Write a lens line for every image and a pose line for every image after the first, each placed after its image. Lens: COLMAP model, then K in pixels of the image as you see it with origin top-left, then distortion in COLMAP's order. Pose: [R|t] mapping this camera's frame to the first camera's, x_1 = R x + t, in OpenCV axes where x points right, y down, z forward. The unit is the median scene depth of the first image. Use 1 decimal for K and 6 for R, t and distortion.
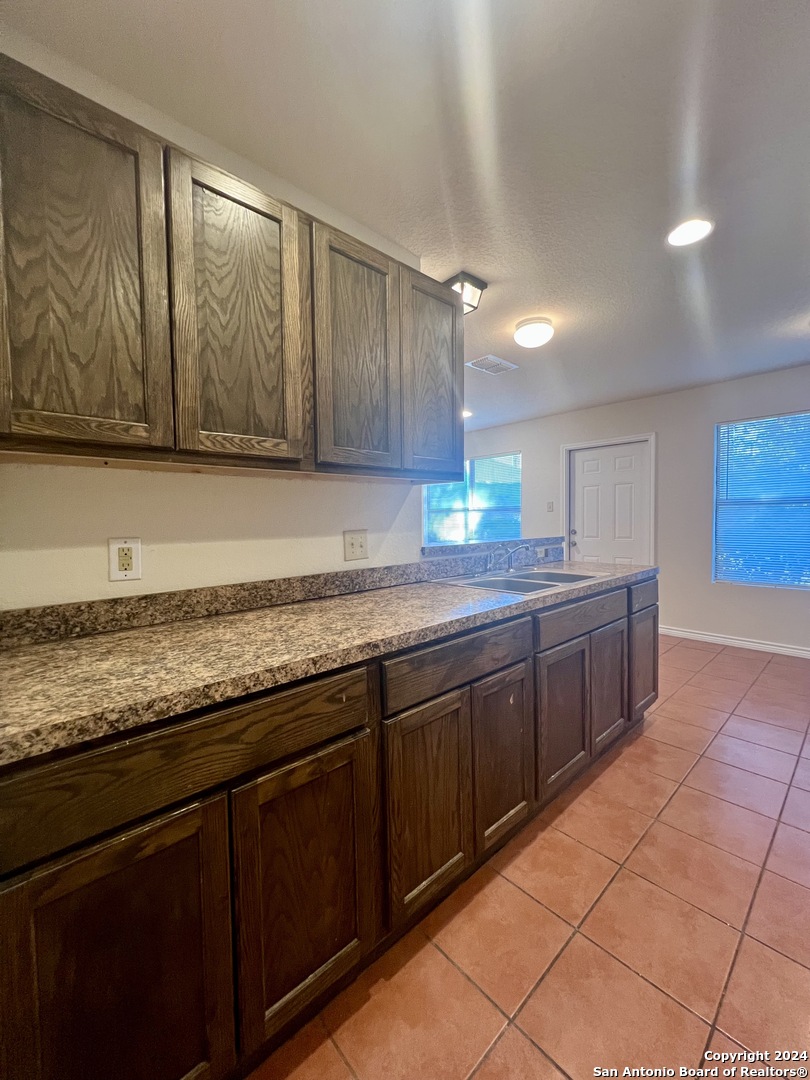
lens RADIAL K [[431.9, 0, 406.2], [0, 431.9, 535.1], [0, 0, 1]] dist [0.000190, 0.000270]
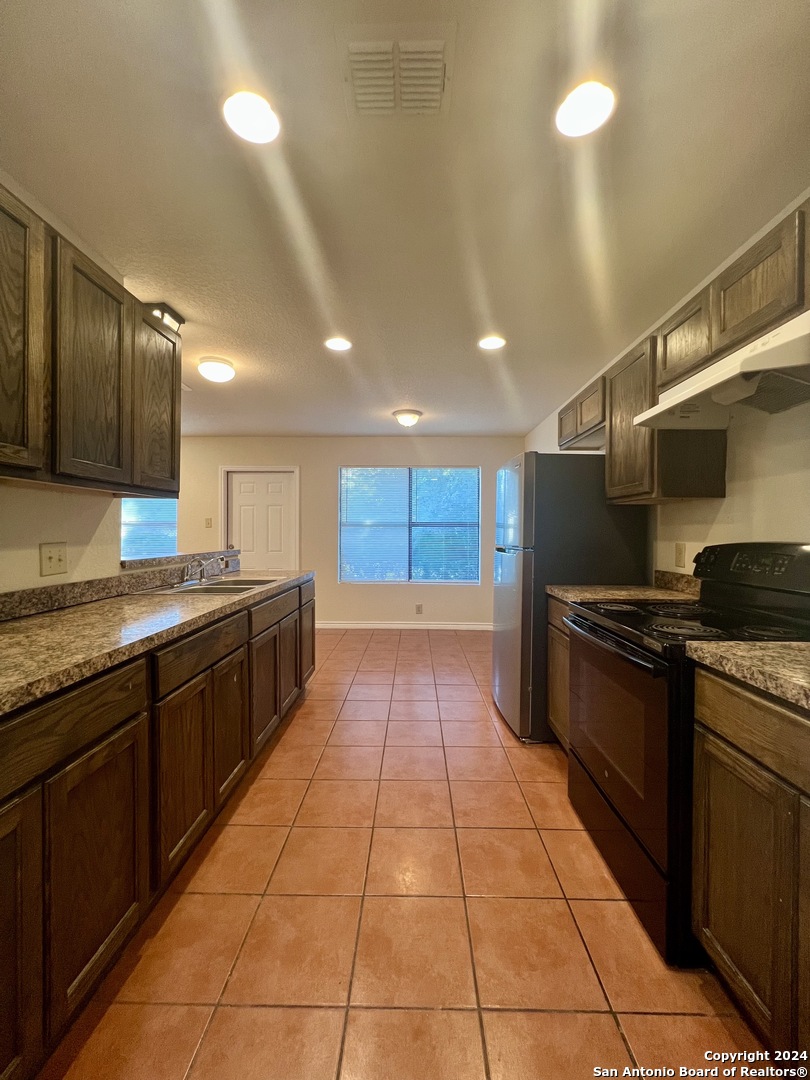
lens RADIAL K [[431.9, 0, 406.0], [0, 431.9, 534.6], [0, 0, 1]] dist [0.000190, 0.000270]
pose [[0.691412, 0.012954, 0.722344, -0.323281], [0.015706, 0.999333, -0.032954, 0.016226], [-0.722290, 0.034130, 0.690748, -0.230993]]
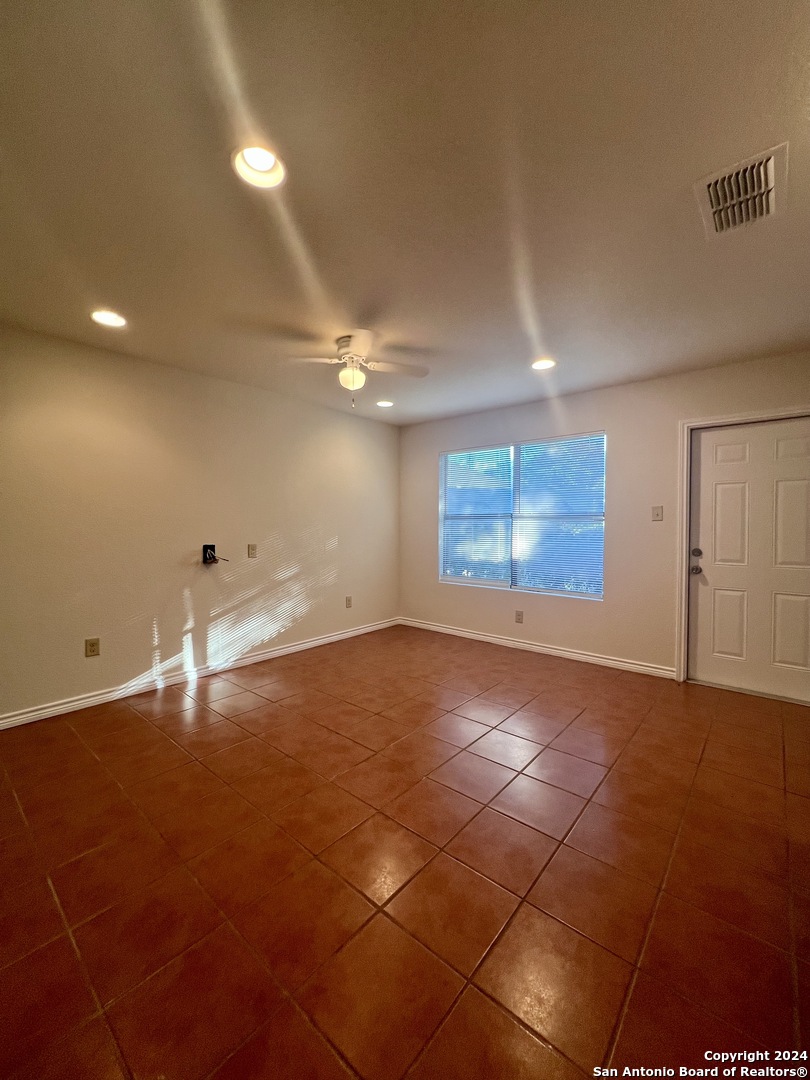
lens RADIAL K [[431.9, 0, 406.3], [0, 431.9, 535.4], [0, 0, 1]] dist [0.000190, 0.000270]
pose [[0.992850, 0.010961, 0.118866, -0.468324], [-0.009423, 0.999864, -0.013500, -0.068564], [-0.118998, 0.012283, 0.992819, 1.378043]]
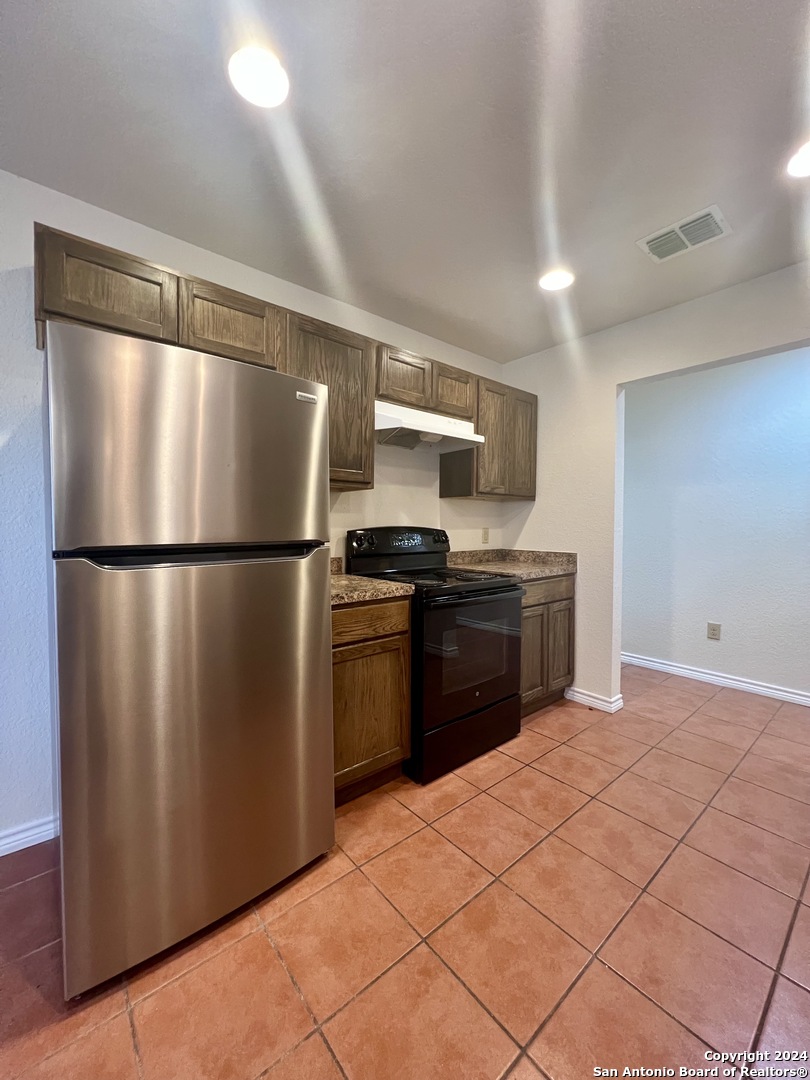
lens RADIAL K [[431.9, 0, 405.6], [0, 431.9, 535.7], [0, 0, 1]] dist [0.000190, 0.000270]
pose [[-0.999121, 0.006448, 0.041428, 0.973292], [0.009016, 0.998028, 0.062125, -0.057499], [-0.040946, 0.062444, -0.997208, 1.616714]]
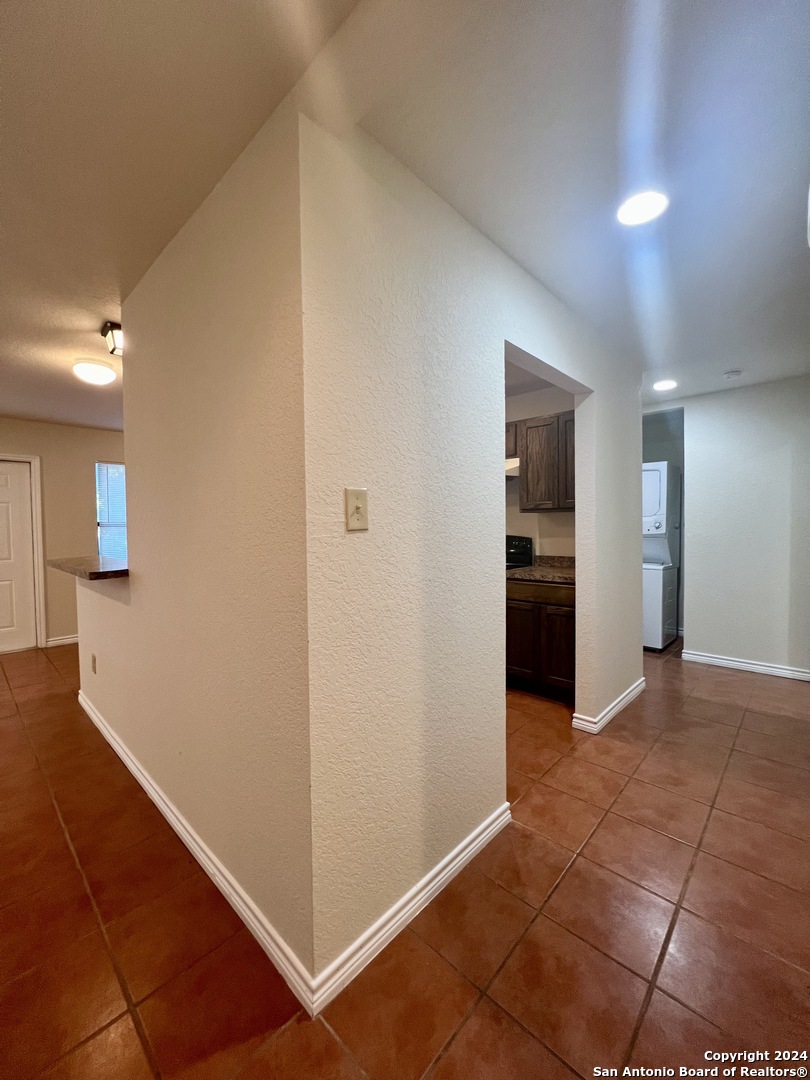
lens RADIAL K [[431.9, 0, 406.2], [0, 431.9, 534.4], [0, 0, 1]] dist [0.000190, 0.000270]
pose [[-0.066793, -0.009195, 0.997725, -1.590242], [0.051096, 0.998614, 0.012624, -0.050203], [-0.996458, 0.051823, -0.066230, 0.567905]]
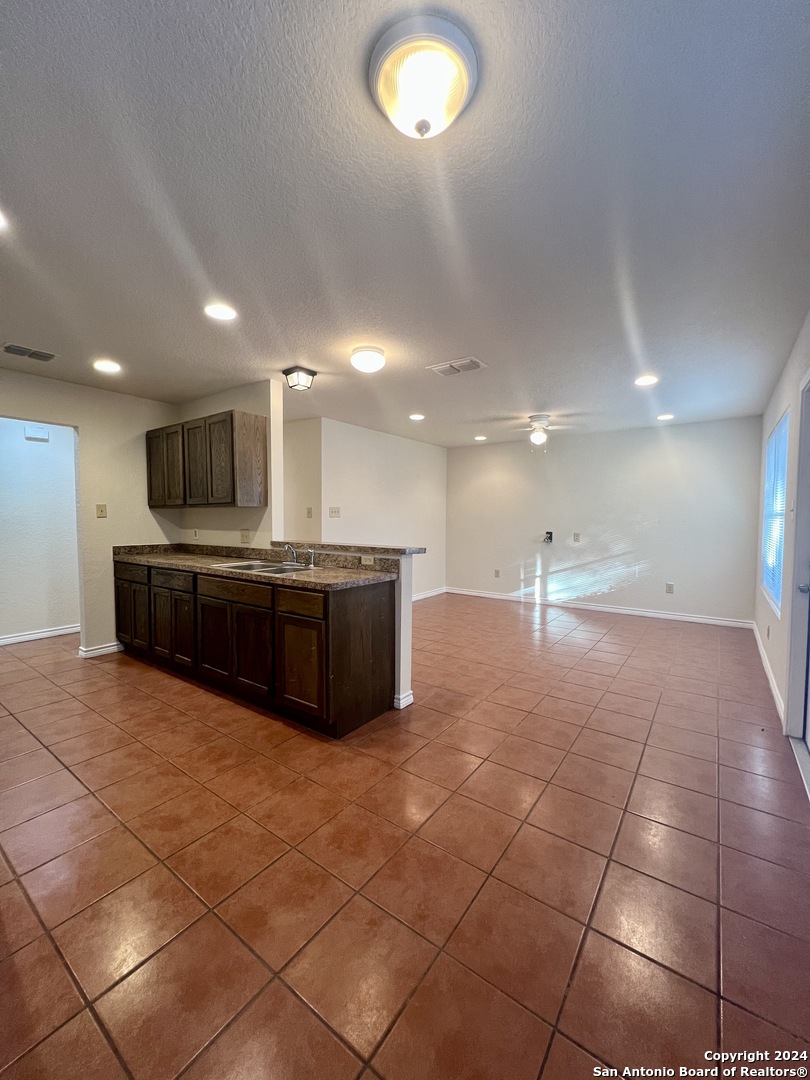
lens RADIAL K [[431.9, 0, 404.8], [0, 431.9, 535.8], [0, 0, 1]] dist [0.000190, 0.000270]
pose [[0.198241, 0.057590, -0.978460, 2.619343], [-0.041867, 0.997859, 0.050249, -0.146739], [0.979259, 0.031003, 0.200228, 1.650072]]
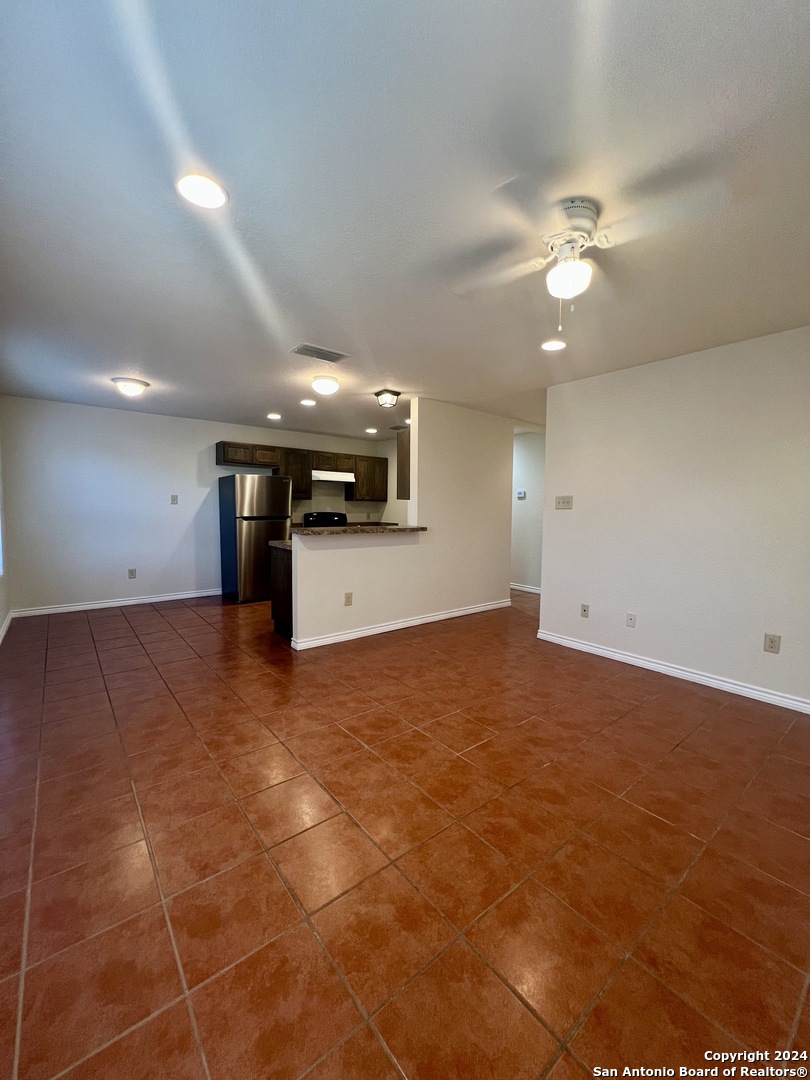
lens RADIAL K [[431.9, 0, 406.2], [0, 431.9, 536.5], [0, 0, 1]] dist [0.000190, 0.000270]
pose [[-0.998089, -0.004810, 0.061598, -0.119287], [0.001549, 0.994703, 0.102778, -0.209520], [-0.061766, 0.102677, -0.992795, 4.568429]]
